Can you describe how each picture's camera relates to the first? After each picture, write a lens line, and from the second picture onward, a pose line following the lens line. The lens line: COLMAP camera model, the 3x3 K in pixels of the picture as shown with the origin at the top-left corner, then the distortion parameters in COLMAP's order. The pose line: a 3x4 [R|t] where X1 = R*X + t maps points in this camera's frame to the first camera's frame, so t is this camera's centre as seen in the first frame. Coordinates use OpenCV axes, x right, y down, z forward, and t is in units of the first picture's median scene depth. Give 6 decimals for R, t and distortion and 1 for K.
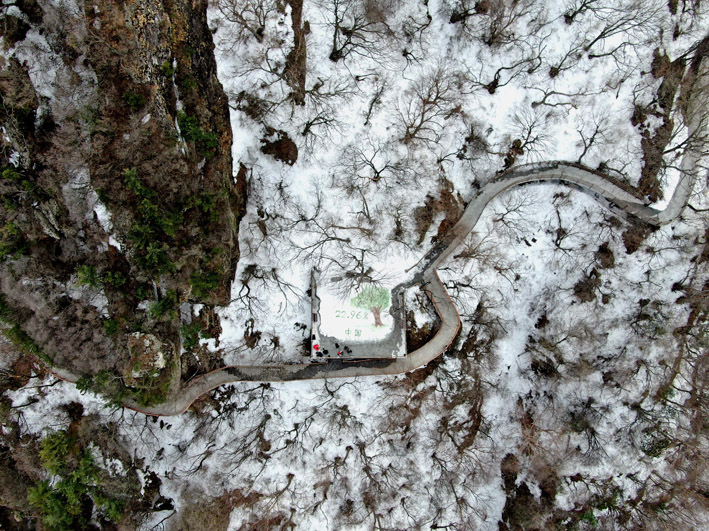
lens RADIAL K [[504.0, 0, 354.5], [0, 504.0, 265.5], [0, 0, 1]] dist [-0.024279, 0.006714]
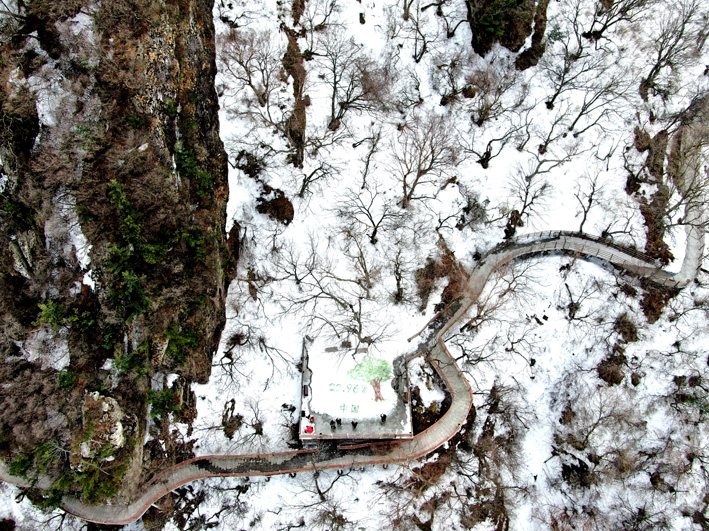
lens RADIAL K [[504.0, 0, 354.5], [0, 504.0, 265.5], [0, 0, 1]] dist [-0.024279, 0.006714]
pose [[0.999997, 0.001679, 0.001965, 0.003794], [-0.000837, 0.929792, -0.368085, 0.220785], [-0.002445, 0.368082, 0.929790, 0.114986]]
